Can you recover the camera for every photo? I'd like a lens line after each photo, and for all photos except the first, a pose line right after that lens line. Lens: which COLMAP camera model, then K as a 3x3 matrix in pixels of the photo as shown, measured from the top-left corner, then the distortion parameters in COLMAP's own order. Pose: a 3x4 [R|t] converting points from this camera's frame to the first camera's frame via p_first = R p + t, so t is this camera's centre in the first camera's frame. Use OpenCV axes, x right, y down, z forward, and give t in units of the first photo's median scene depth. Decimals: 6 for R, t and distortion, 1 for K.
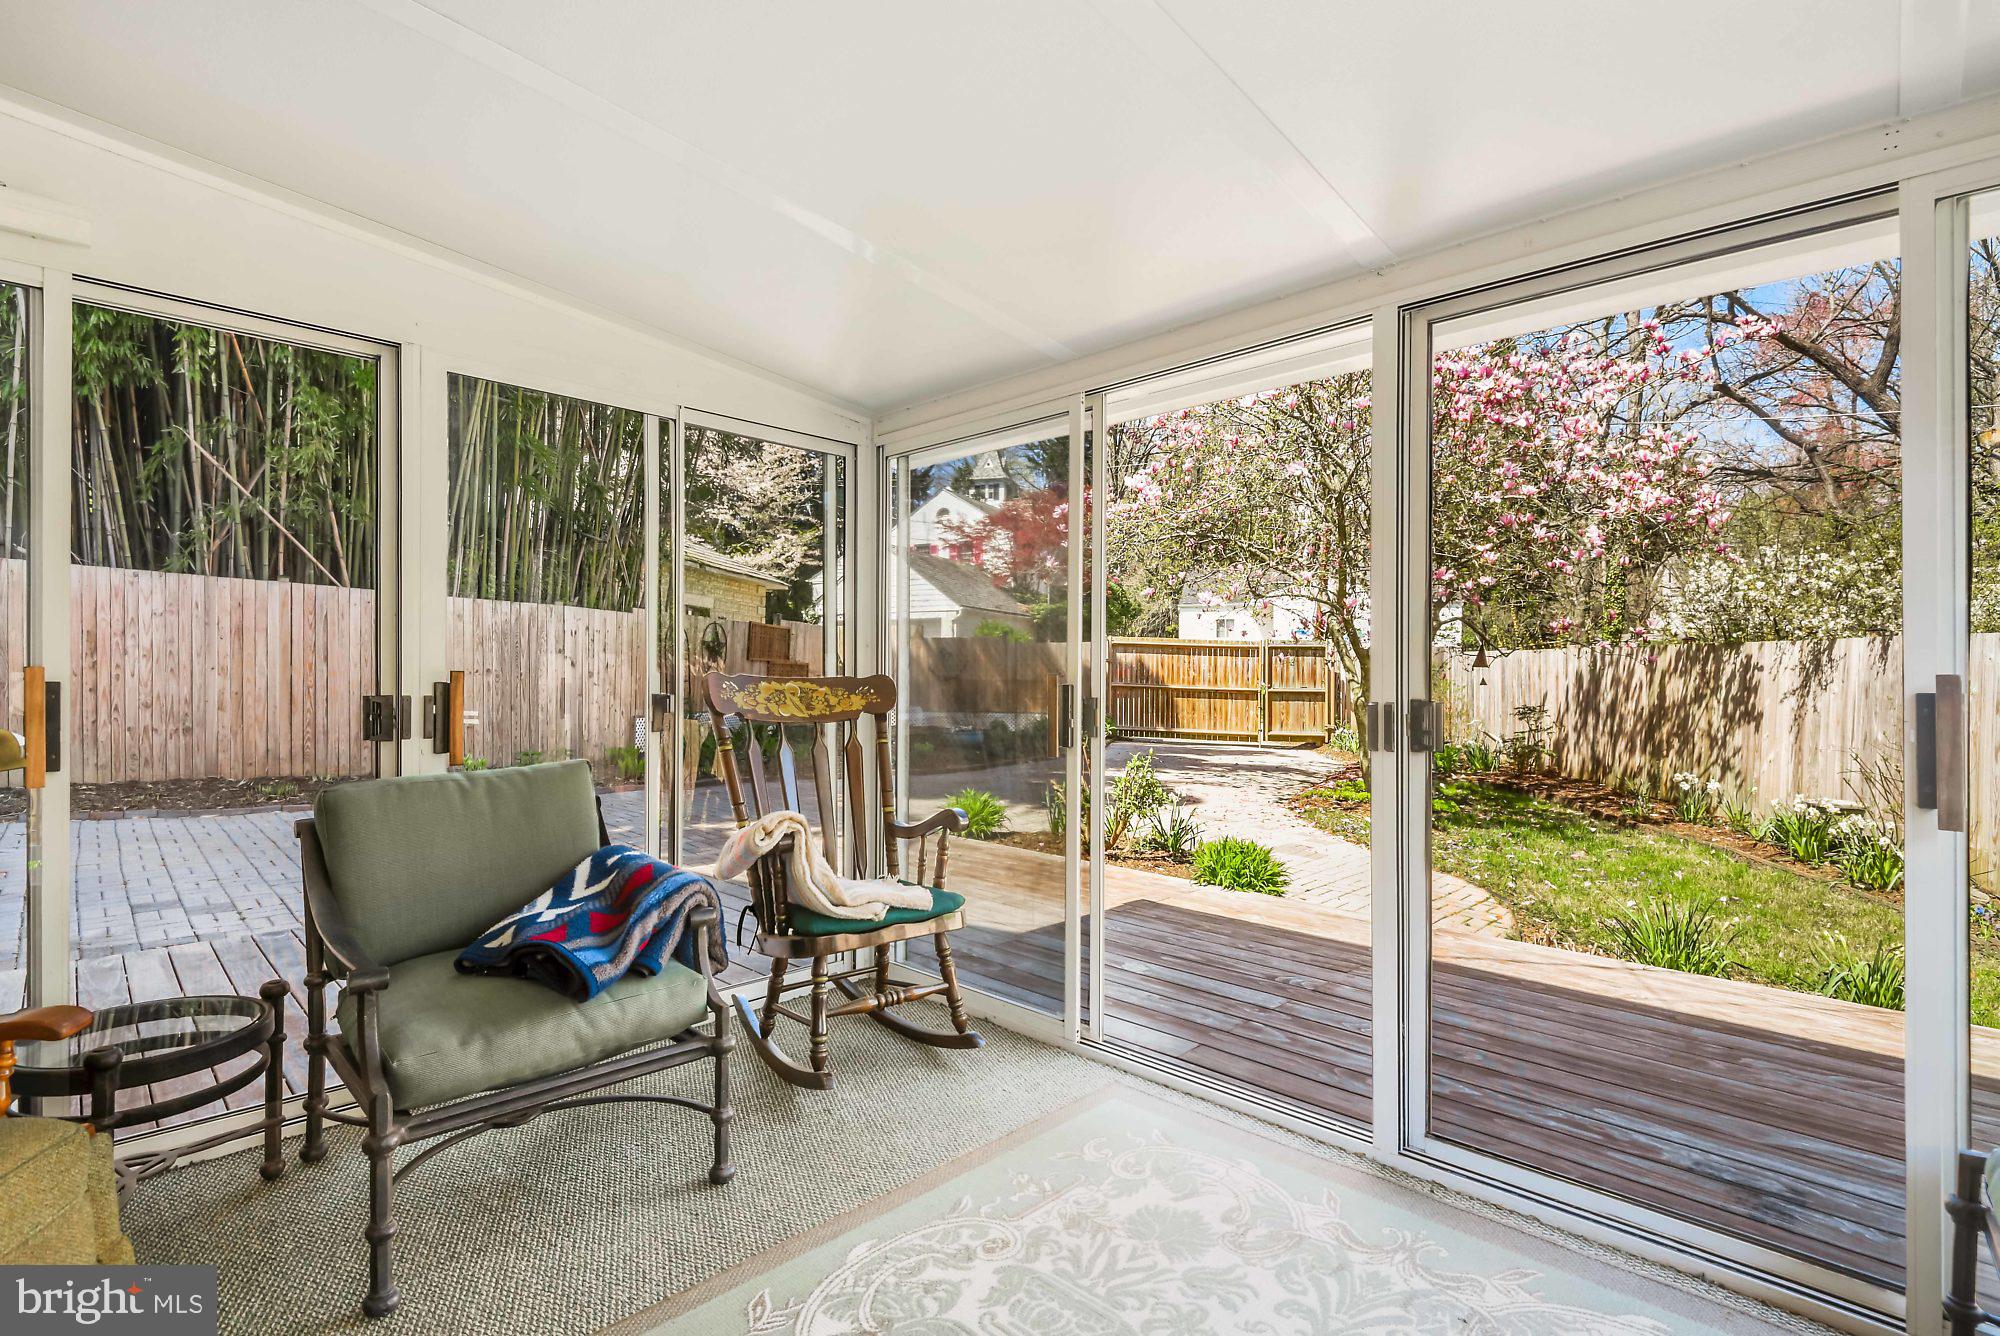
lens RADIAL K [[954.2, 0, 984.5], [0, 954.2, 684.4], [0, 0, 1]] dist [-0.029700, -0.010676]
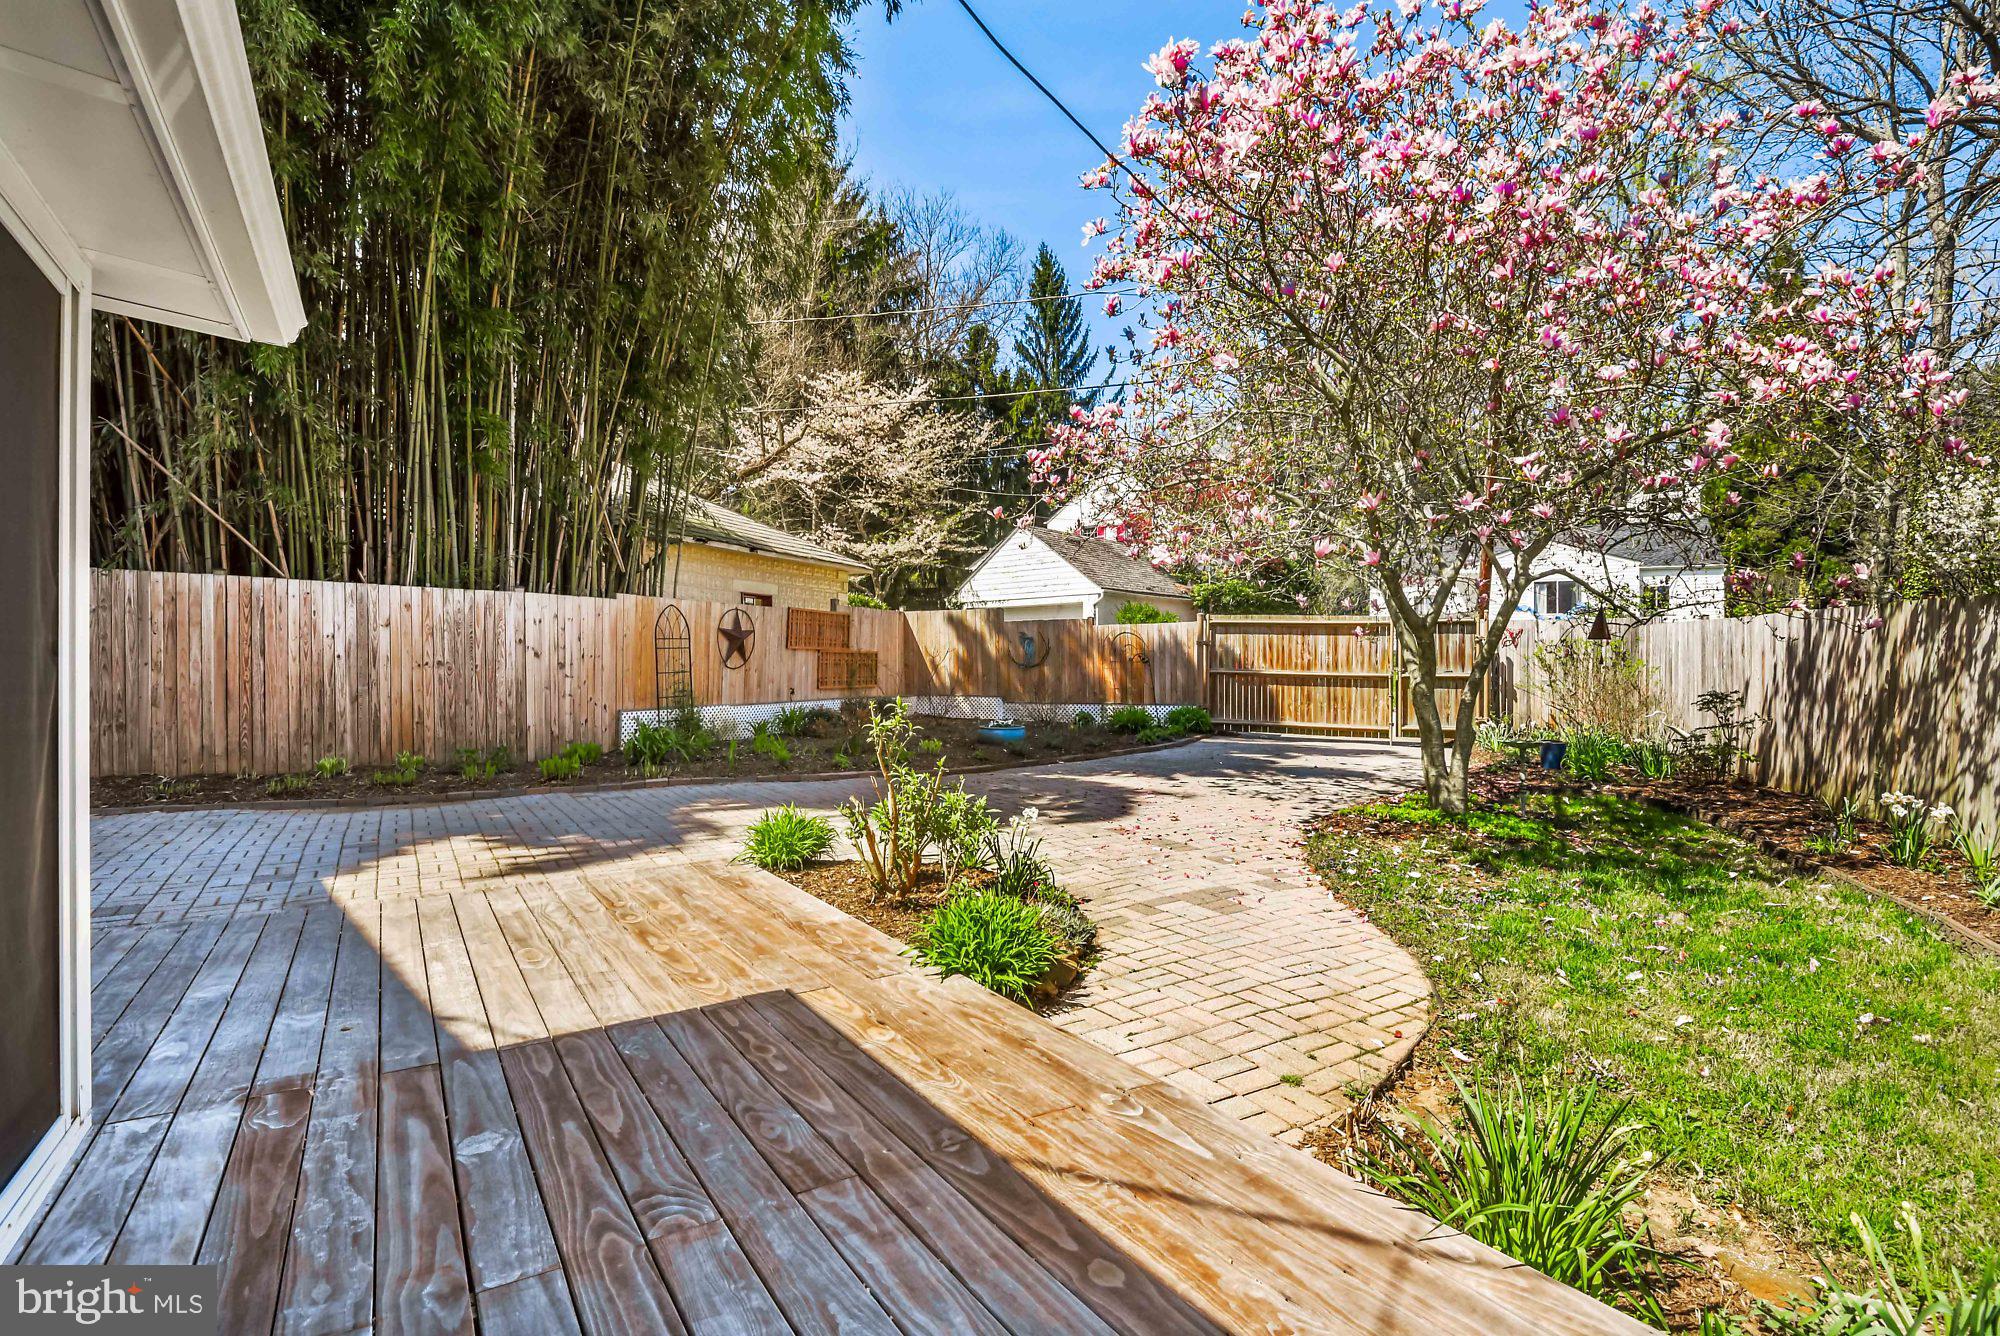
lens RADIAL K [[975.0, 0, 1006.3], [0, 975.0, 653.1], [0, 0, 1]] dist [-0.029200, -0.007194]
pose [[0.978869, -0.017434, -0.203744, 0.215174], [0.012574, 0.999605, -0.025120, 0.006447], [0.204101, 0.022027, 0.978702, 0.174236]]
